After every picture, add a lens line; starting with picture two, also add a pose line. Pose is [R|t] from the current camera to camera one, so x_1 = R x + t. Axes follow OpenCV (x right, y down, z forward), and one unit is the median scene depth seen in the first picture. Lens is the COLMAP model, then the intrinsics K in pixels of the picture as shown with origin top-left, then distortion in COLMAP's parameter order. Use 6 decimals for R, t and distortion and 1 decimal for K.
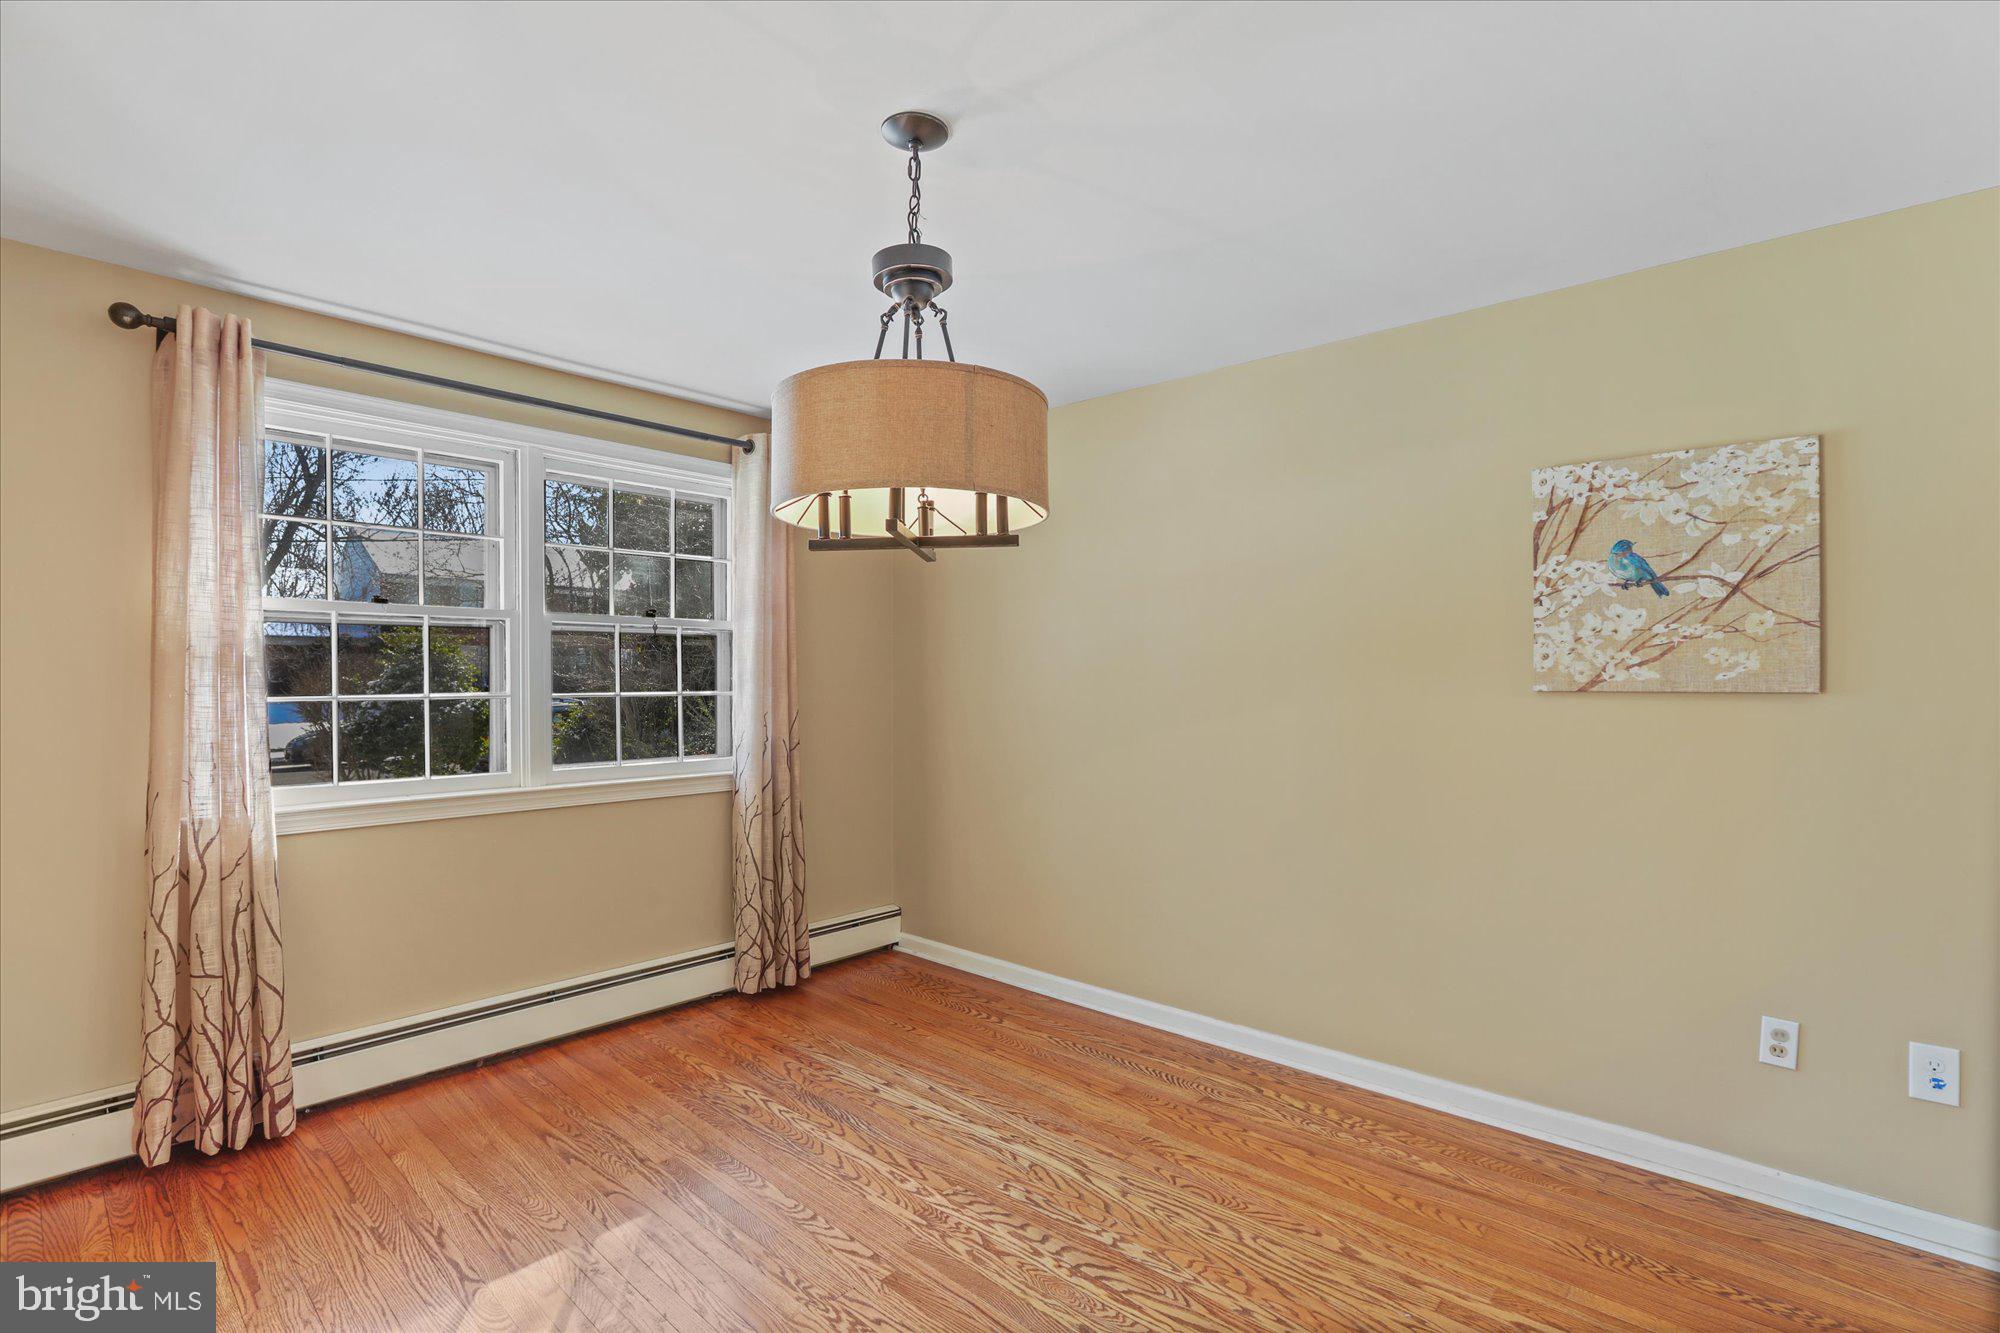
lens RADIAL K [[904.3, 0, 1018.7], [0, 904.3, 682.9], [0, 0, 1]] dist [-0.027521, 0.000027]
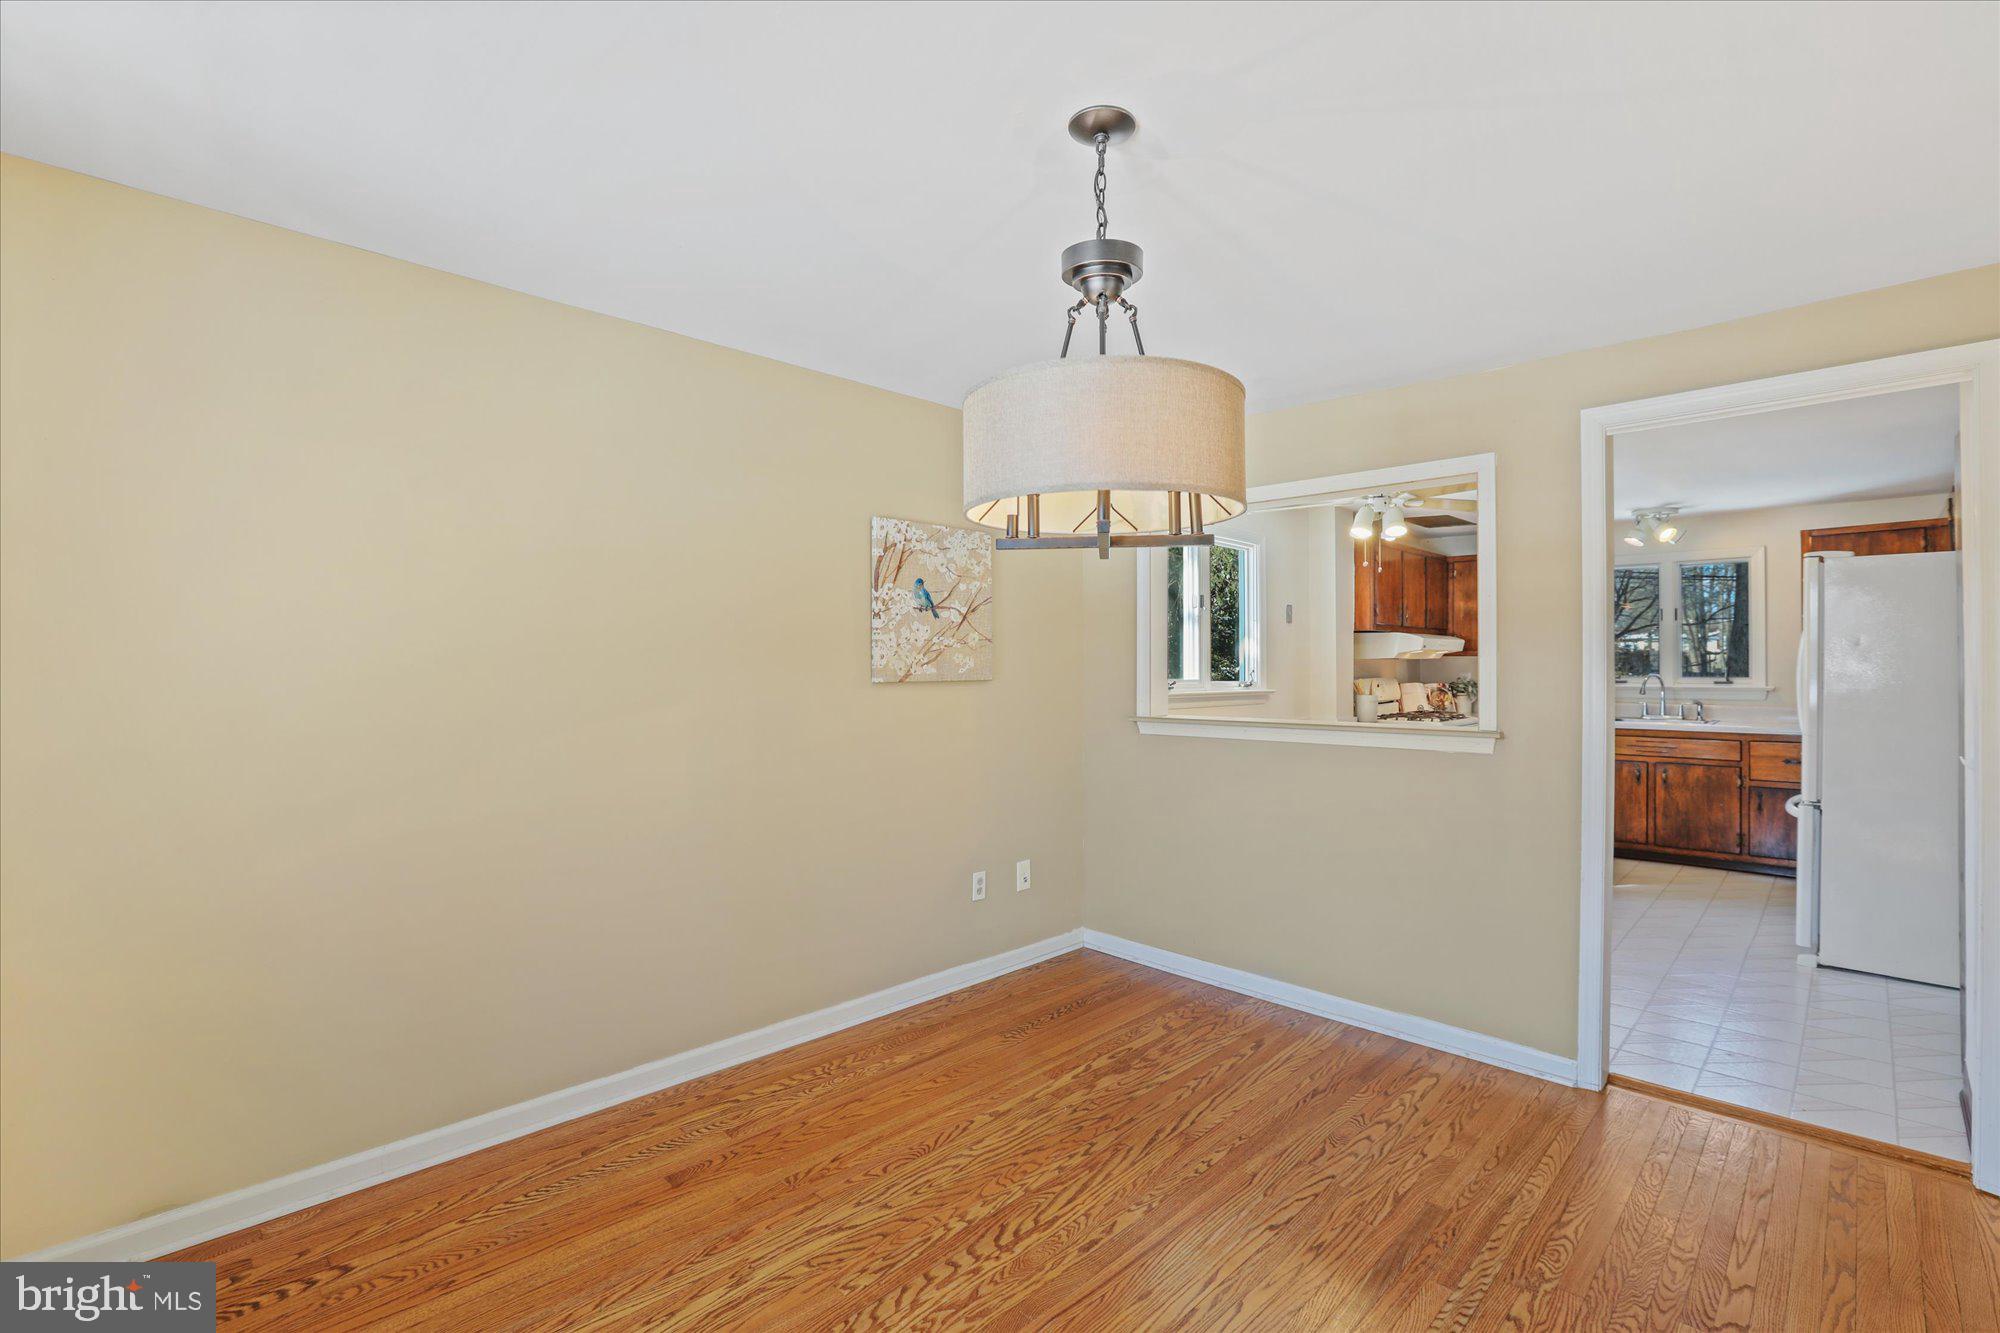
lens RADIAL K [[898.9, 0, 1001.2], [0, 898.9, 663.5], [0, 0, 1]] dist [-0.077651, 0.027241]
pose [[0.059581, 0.002713, 0.998220, -0.793911], [0.009078, 0.999953, -0.003260, -0.014103], [-0.998182, 0.009256, 0.059554, 0.784961]]
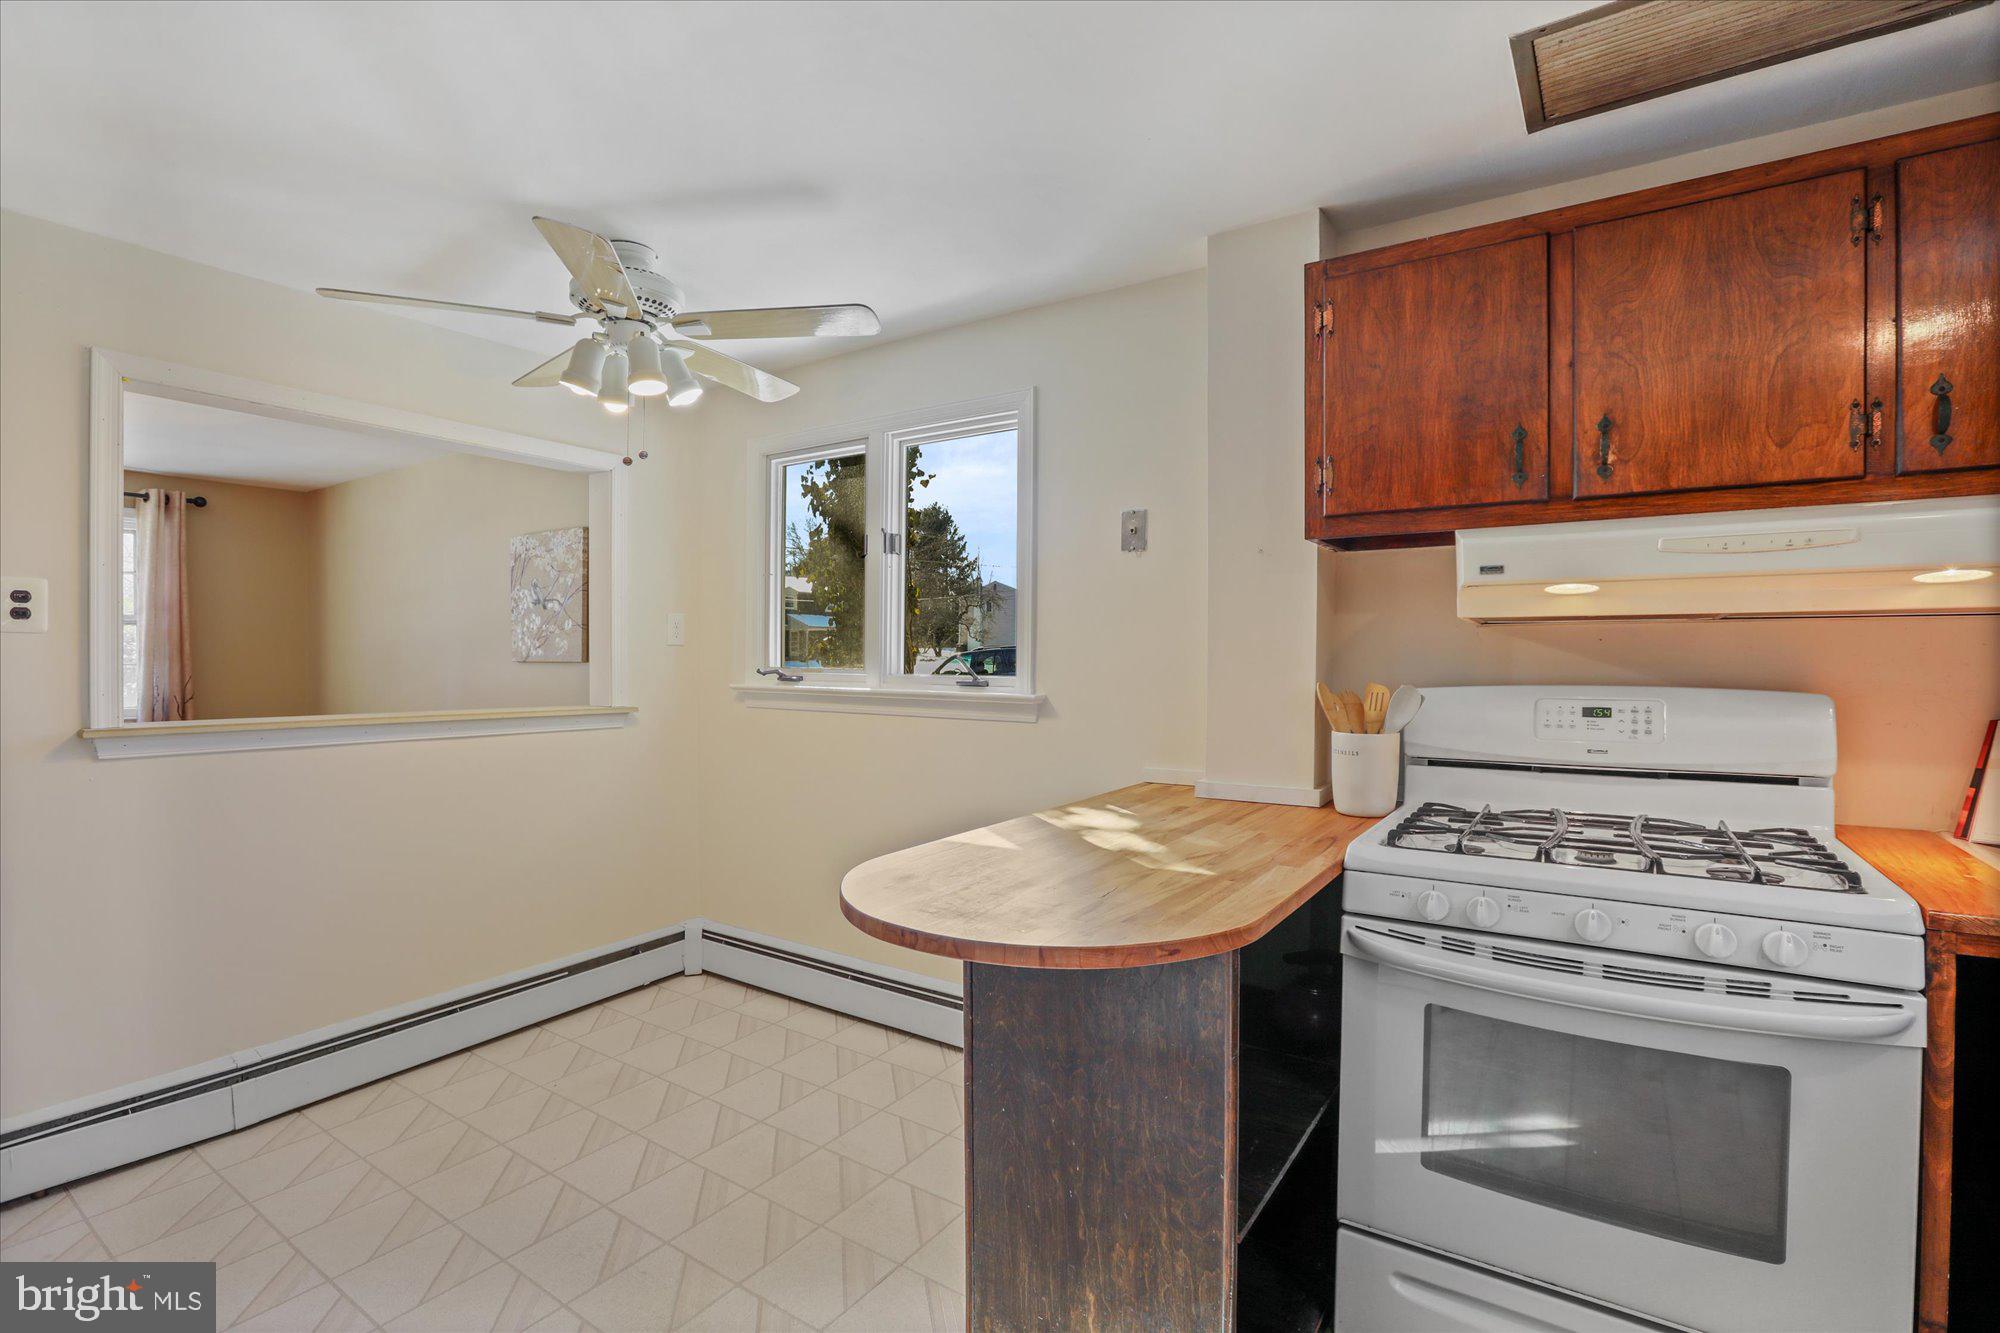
lens RADIAL K [[902.9, 0, 1010.4], [0, 902.9, 675.0], [0, 0, 1]] dist [-0.049953, 0.011737]
pose [[0.989857, 0.003113, 0.142035, 1.391093], [-0.004224, 0.999963, 0.007523, 0.019340], [-0.142007, -0.008046, 0.989833, -0.946517]]
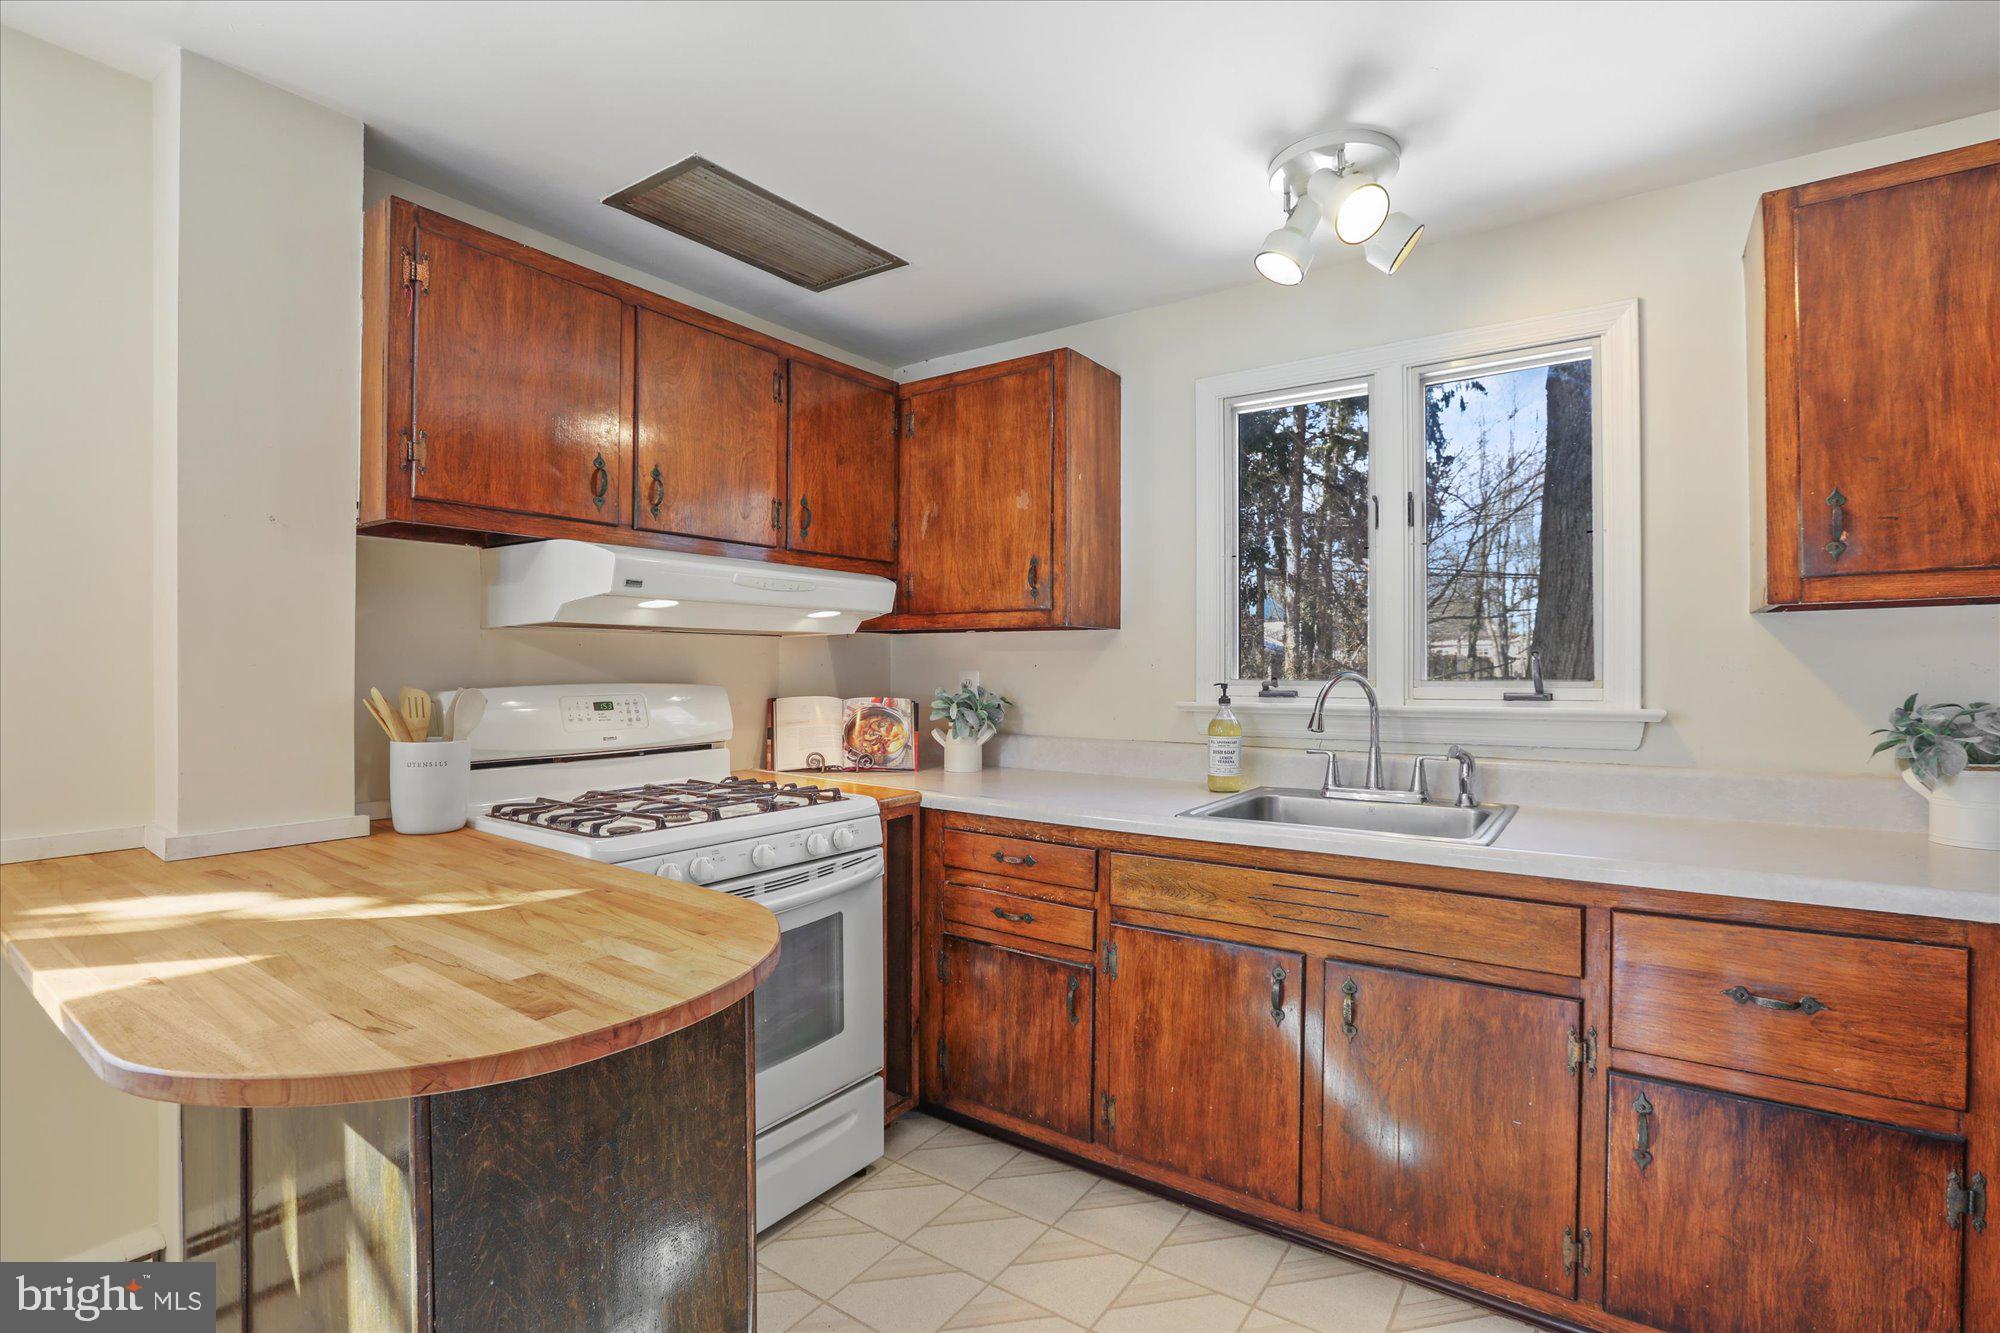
lens RADIAL K [[913.9, 0, 1009.3], [0, 913.9, 674.1], [0, 0, 1]] dist [-0.064510, 0.020739]
pose [[-0.117182, -0.004027, 0.993102, 1.013162], [0.006886, 0.999964, 0.004868, 0.020839], [-0.993087, 0.007409, -0.117150, -0.548021]]
